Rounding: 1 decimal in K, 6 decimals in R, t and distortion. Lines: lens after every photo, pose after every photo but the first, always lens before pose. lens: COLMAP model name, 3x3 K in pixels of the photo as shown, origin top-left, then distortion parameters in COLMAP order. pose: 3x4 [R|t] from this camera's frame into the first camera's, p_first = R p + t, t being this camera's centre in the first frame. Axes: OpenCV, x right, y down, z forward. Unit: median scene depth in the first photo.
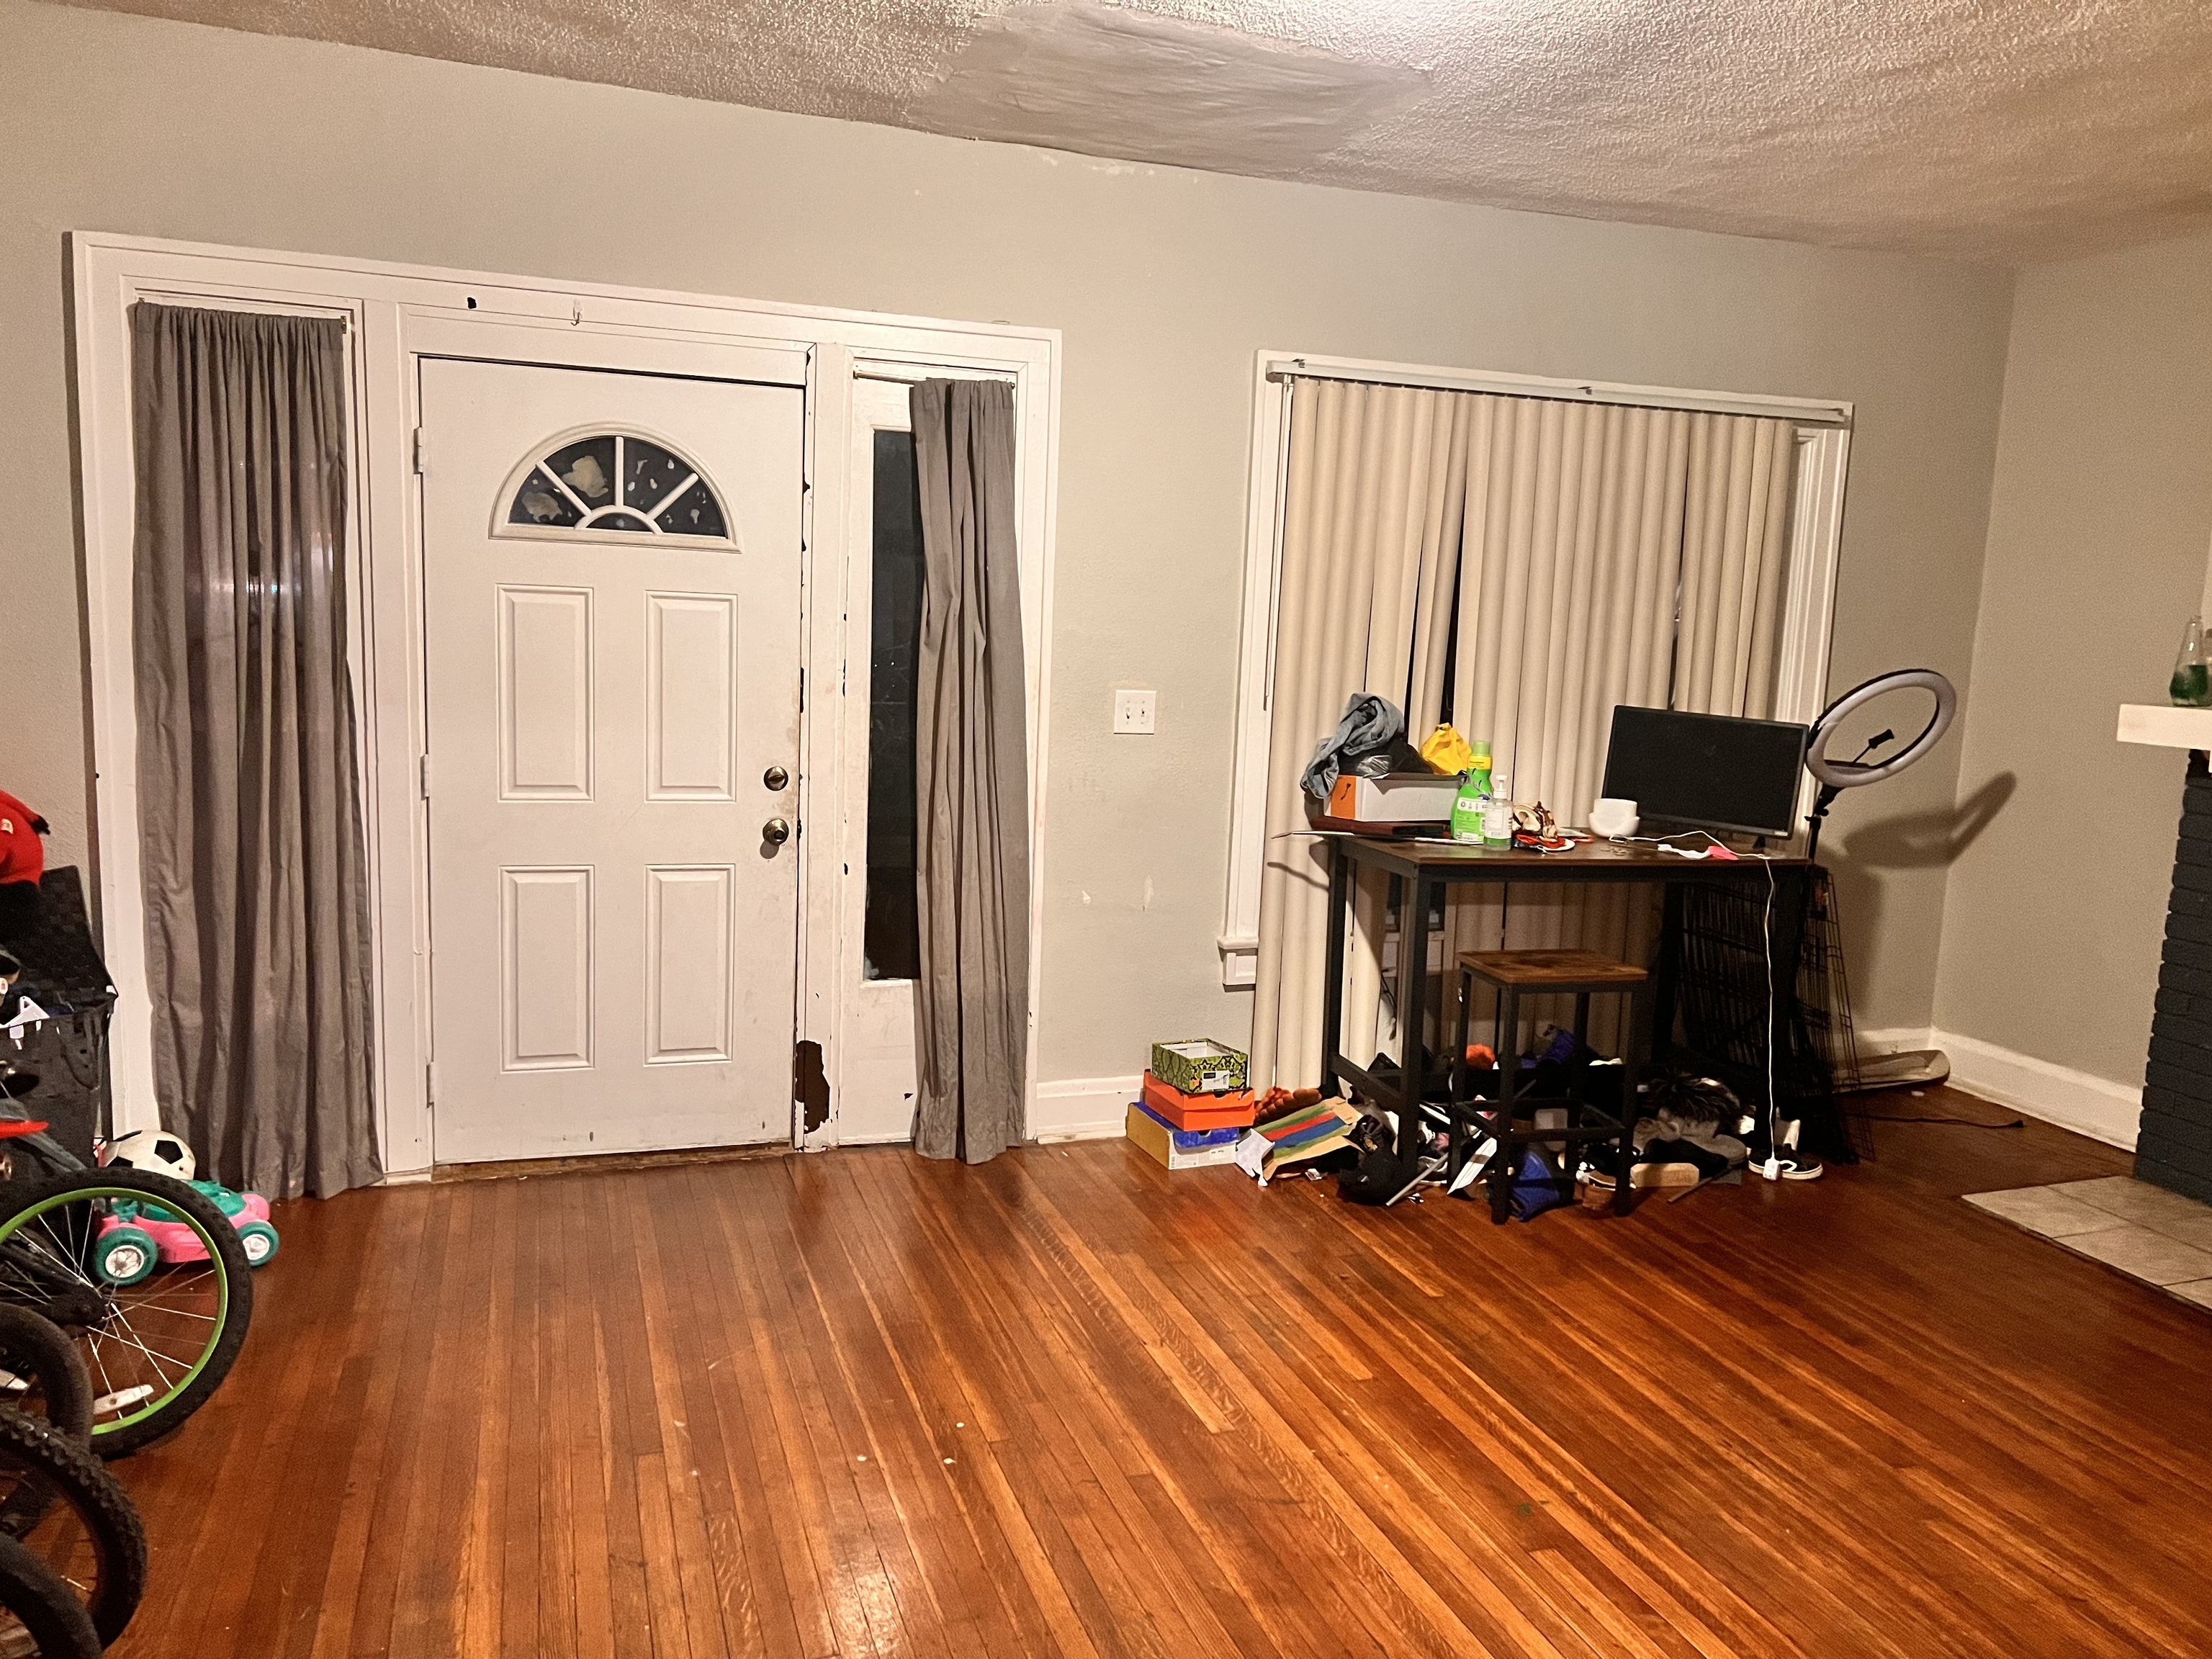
lens RADIAL K [[1664.9, 0, 1107.5], [0, 1664.9, 832.0], [0, 0, 1]] dist [0.025587, -0.010773]
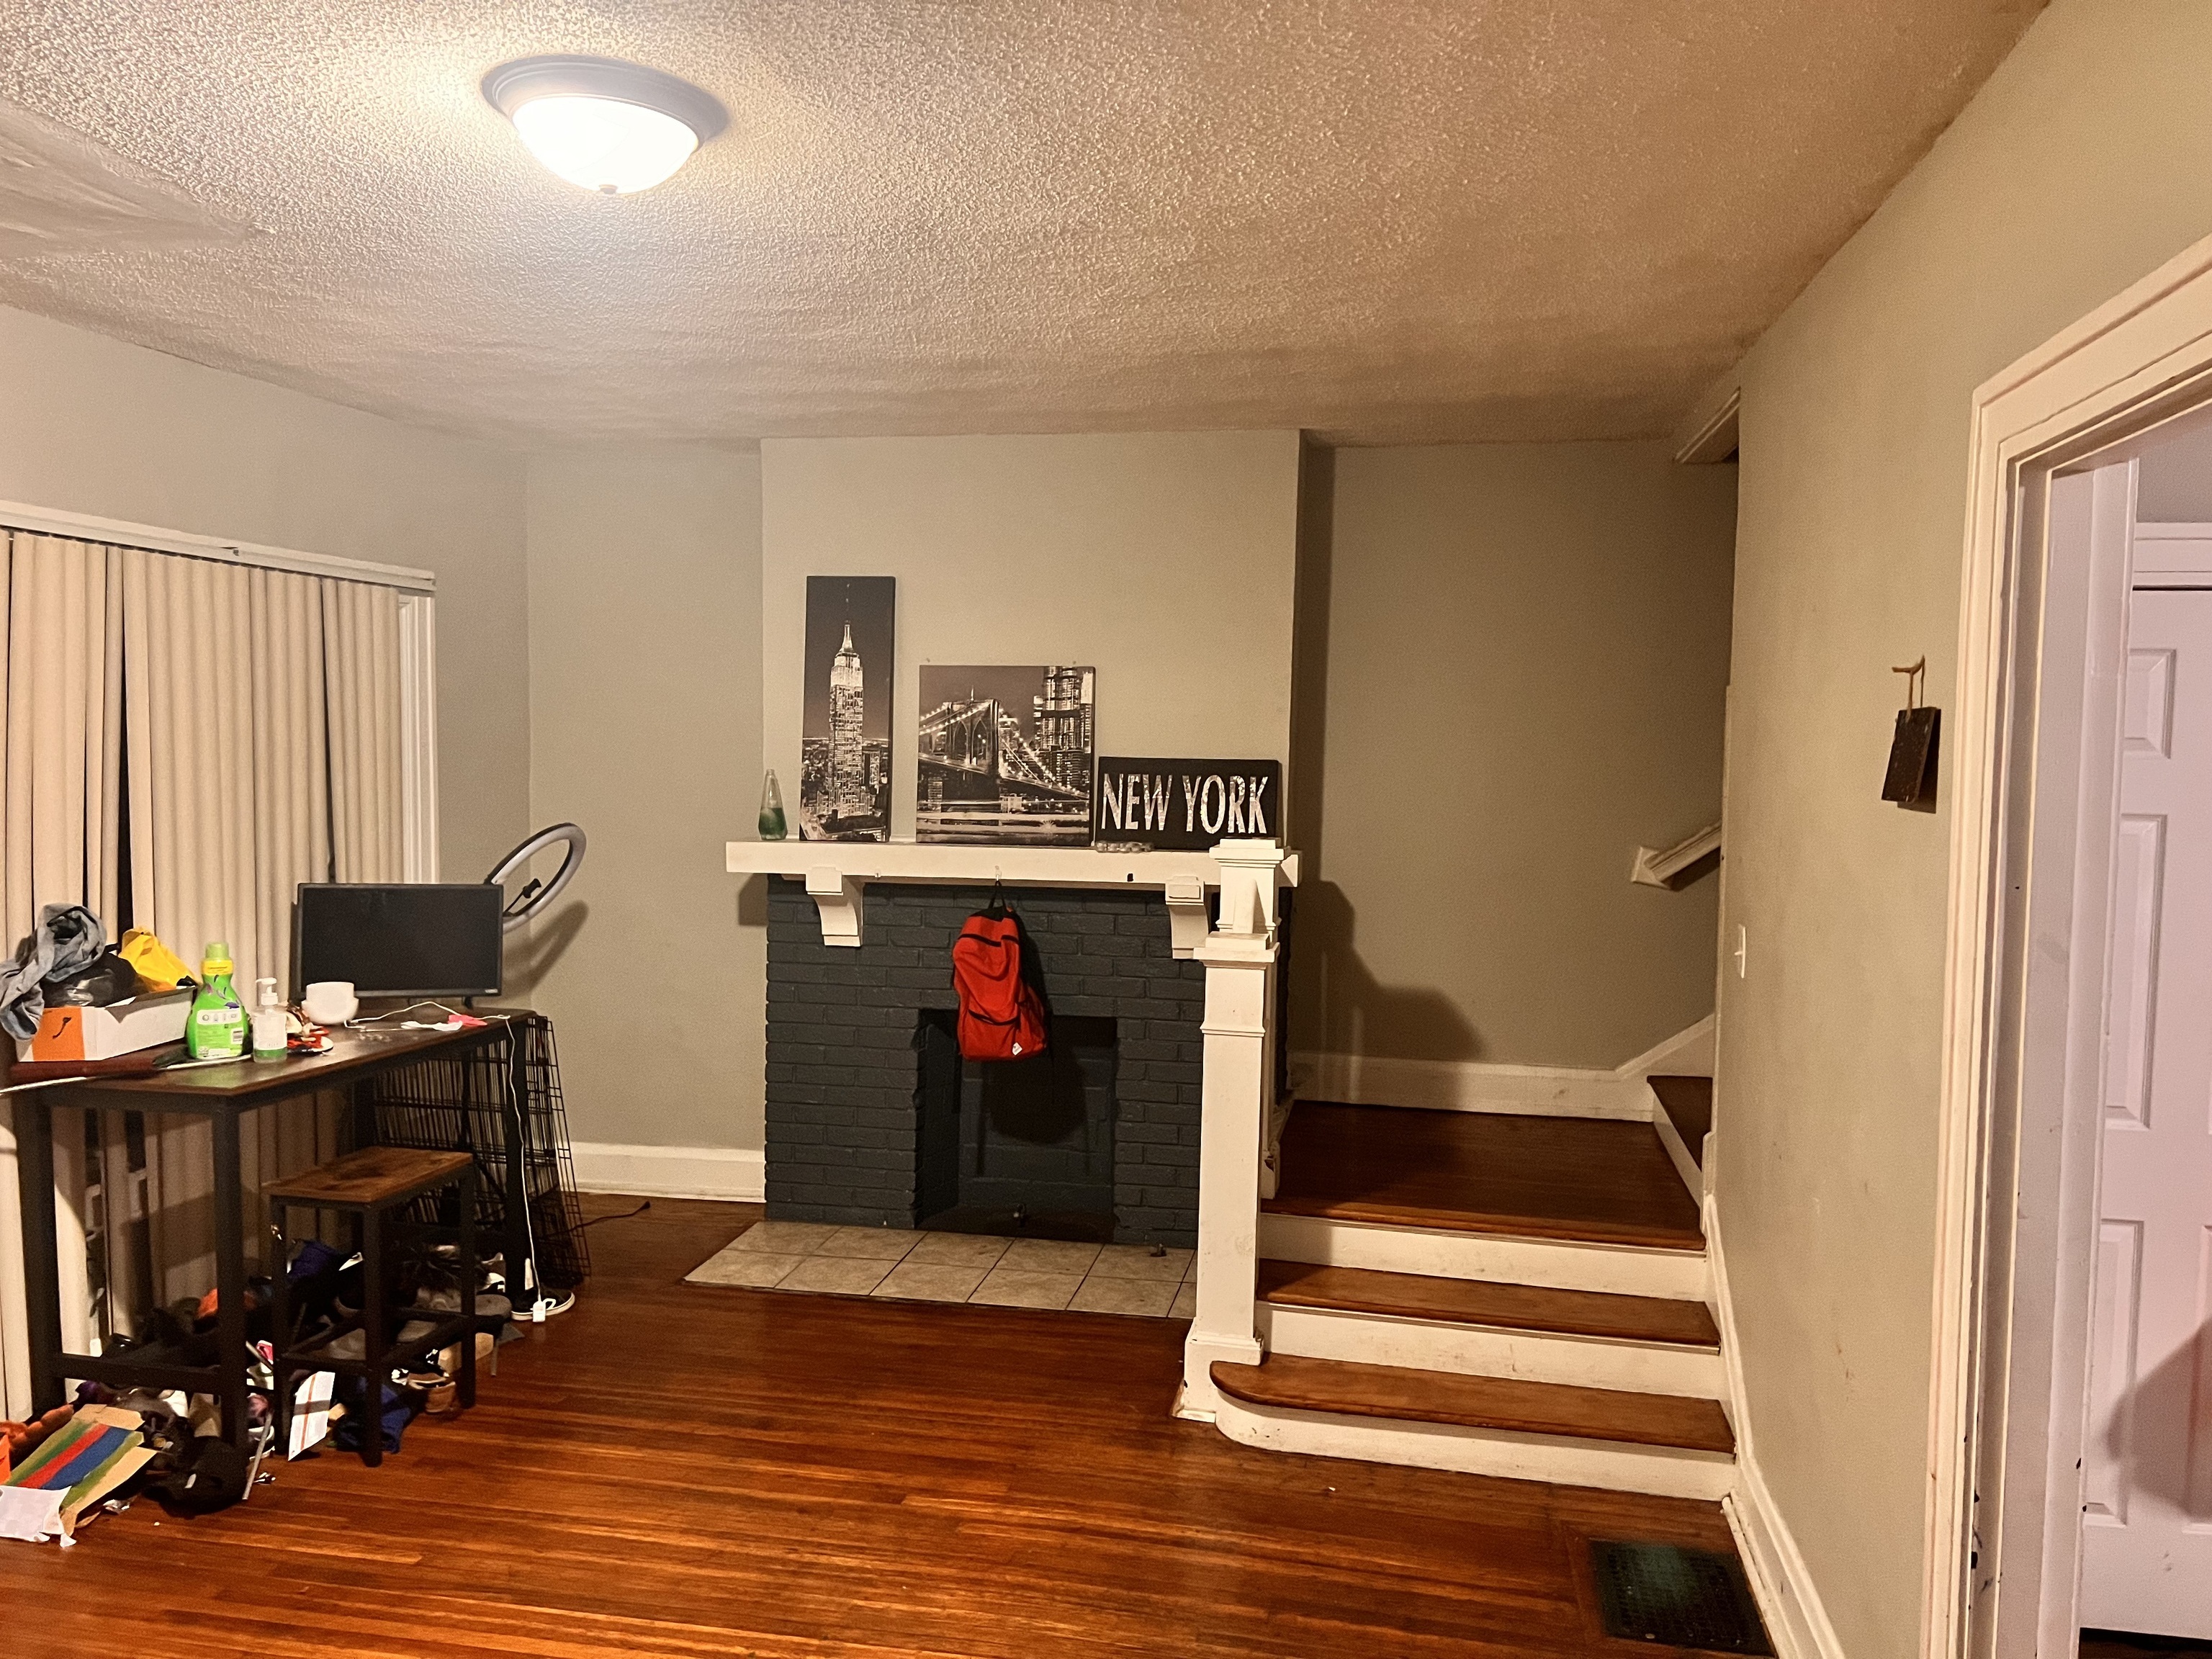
lens RADIAL K [[1664.9, 0, 1103.6], [0, 1664.9, 831.4], [0, 0, 1]] dist [0.025587, -0.010773]
pose [[0.500891, -0.080945, 0.861717, -0.301953], [0.128579, 0.991529, 0.018400, -0.069337], [-0.855906, 0.101583, 0.507055, 0.140891]]
